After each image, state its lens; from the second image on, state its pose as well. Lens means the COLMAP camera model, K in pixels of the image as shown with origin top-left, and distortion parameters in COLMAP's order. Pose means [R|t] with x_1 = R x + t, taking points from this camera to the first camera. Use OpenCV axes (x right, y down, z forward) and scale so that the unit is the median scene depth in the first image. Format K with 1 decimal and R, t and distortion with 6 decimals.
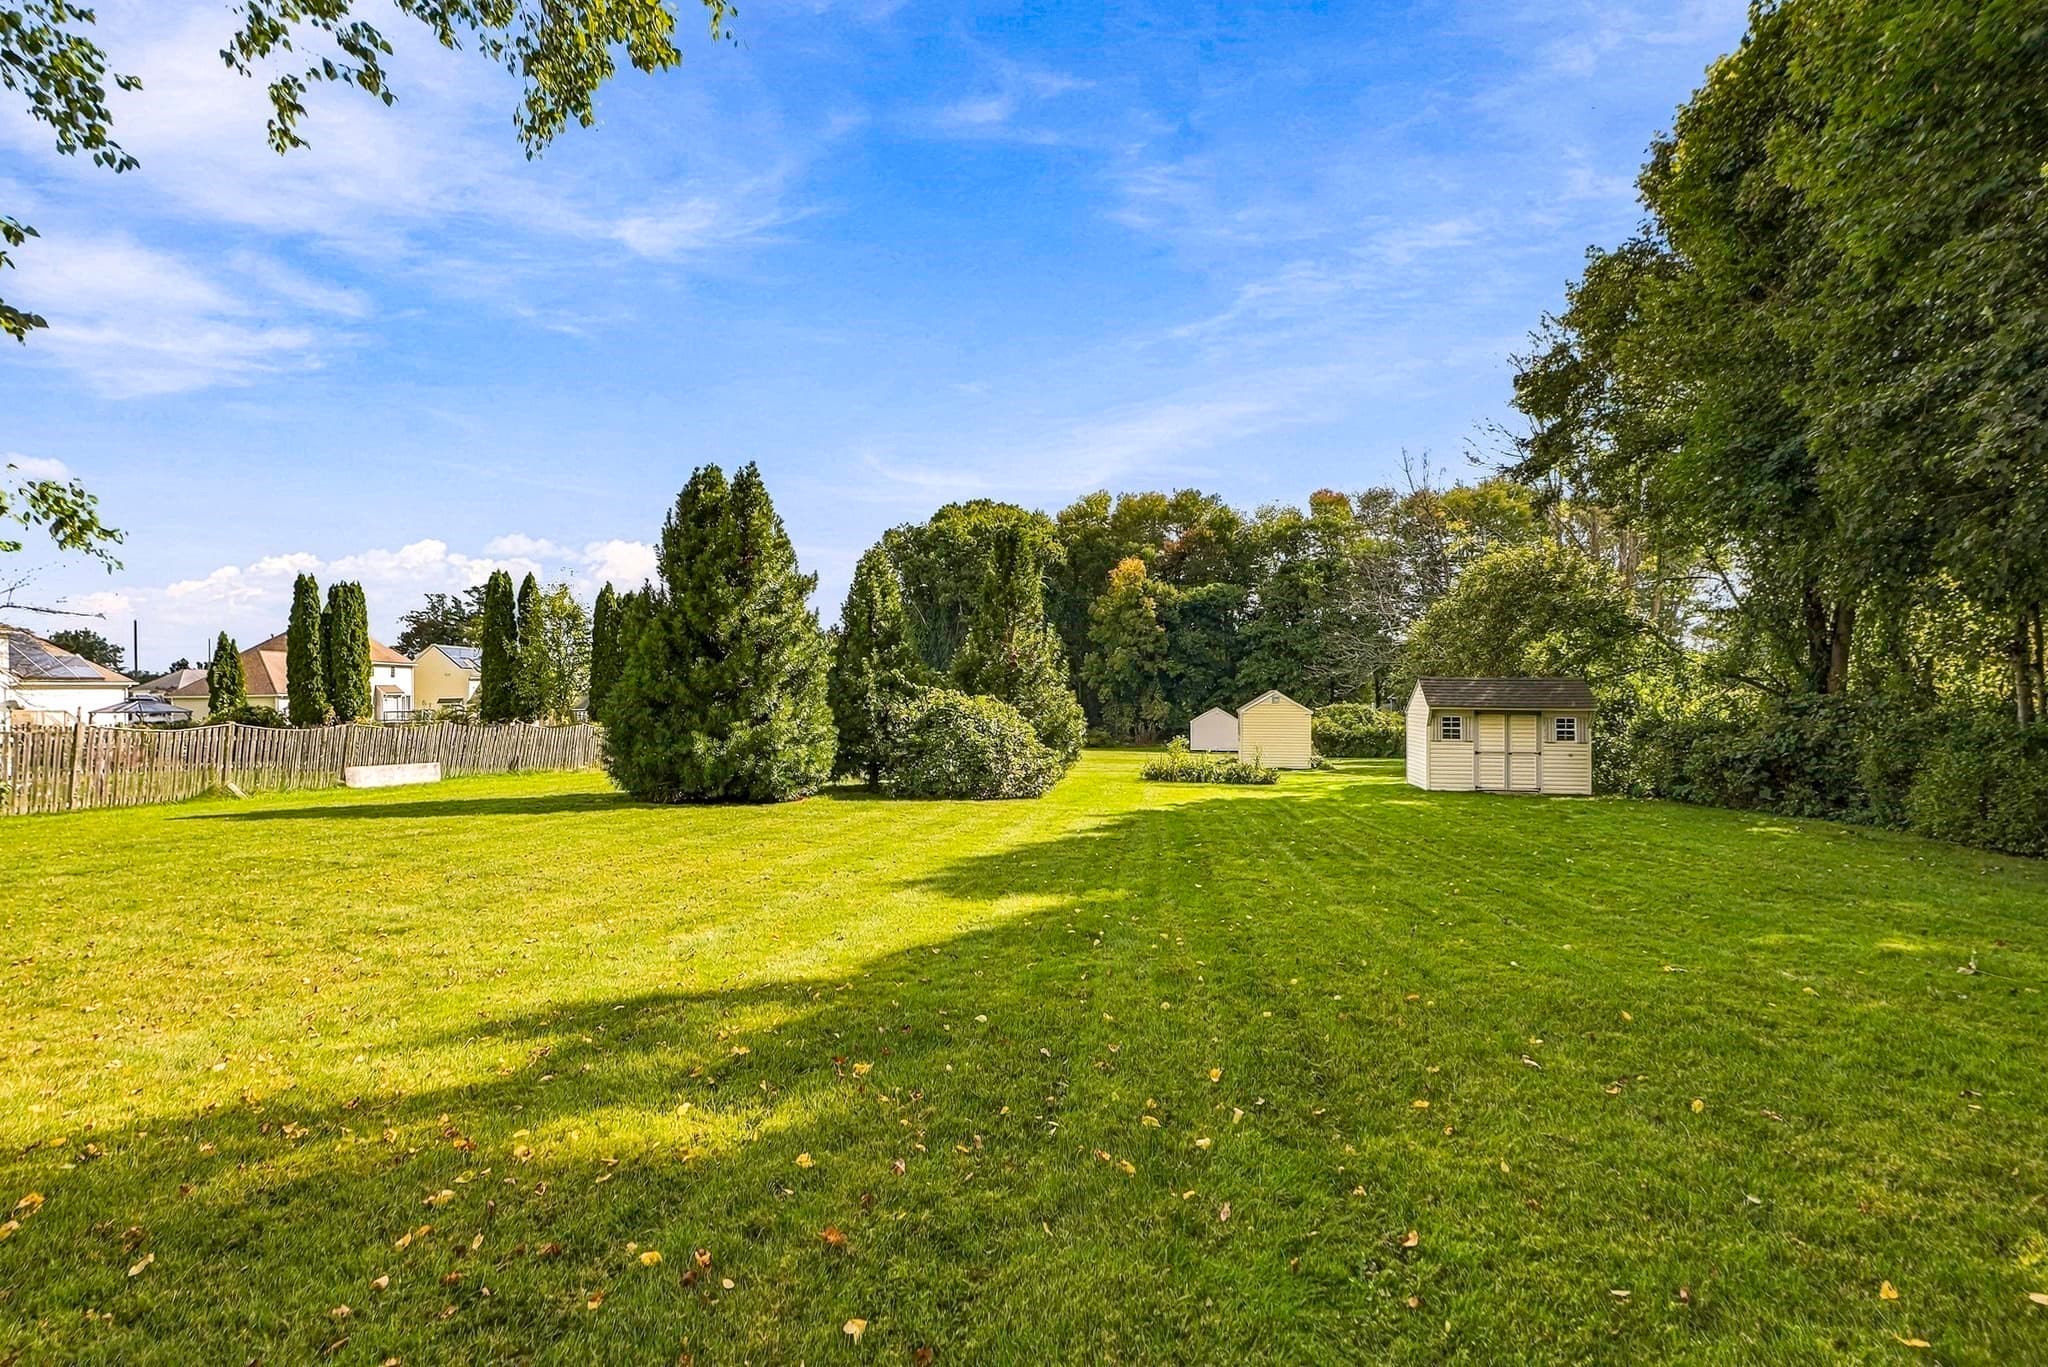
lens RADIAL K [[981.4, 0, 997.9], [0, 981.4, 702.8], [0, 0, 1]] dist [-0.057125, 0.018042]
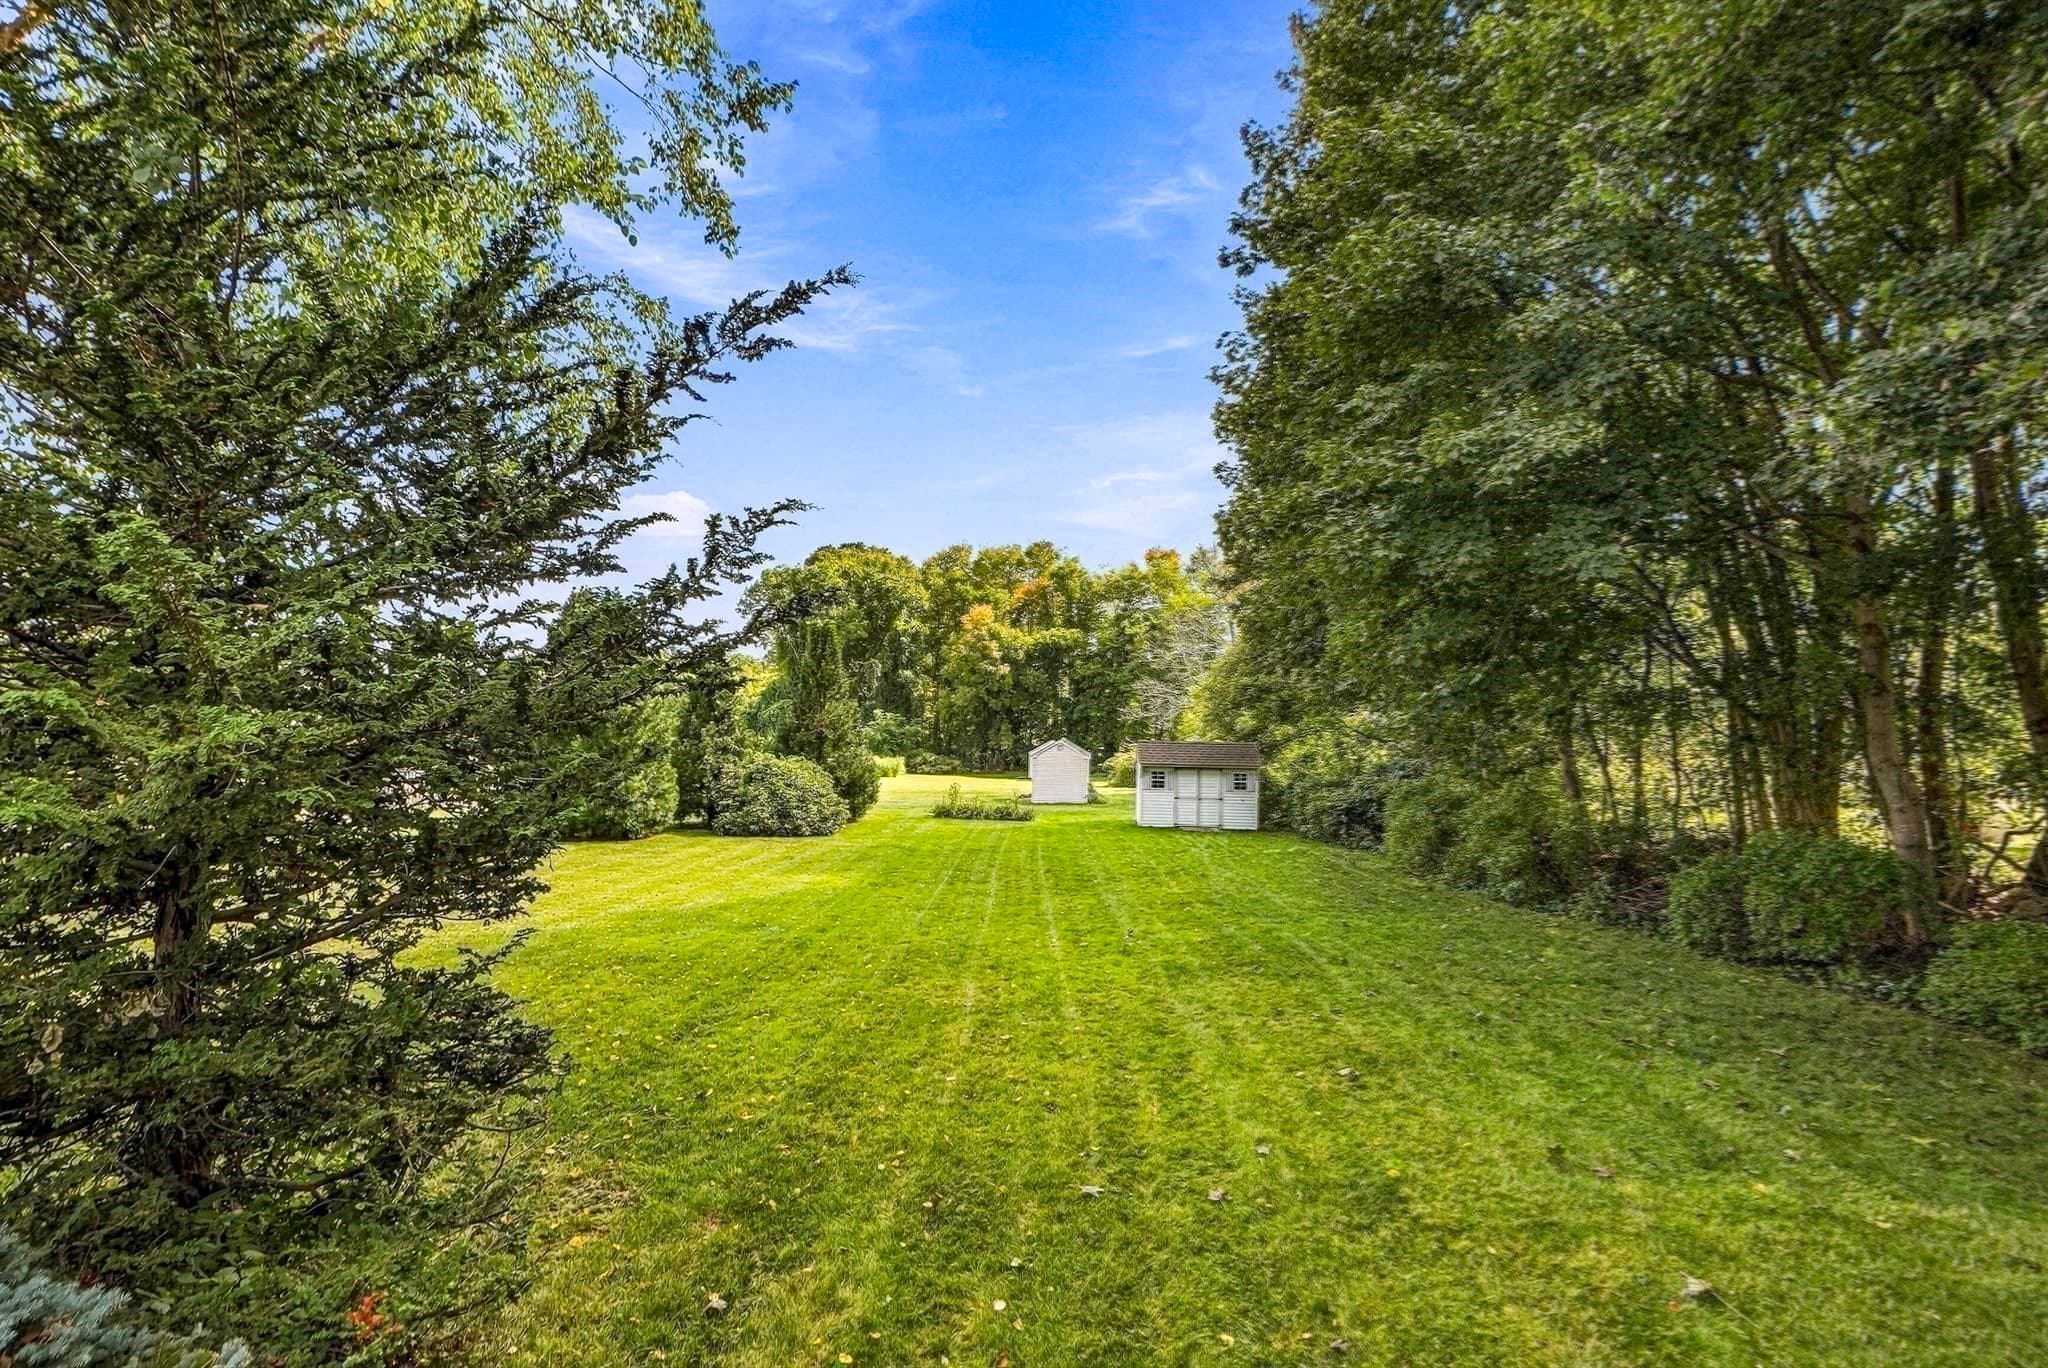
lens RADIAL K [[981.4, 0, 997.9], [0, 981.4, 703.3], [0, 0, 1]] dist [-0.057125, 0.018042]
pose [[0.994671, 0.011745, 0.102425, 0.042990], [-0.010550, 0.999870, -0.012207, -0.023481], [-0.102555, 0.011061, 0.994666, -0.123777]]
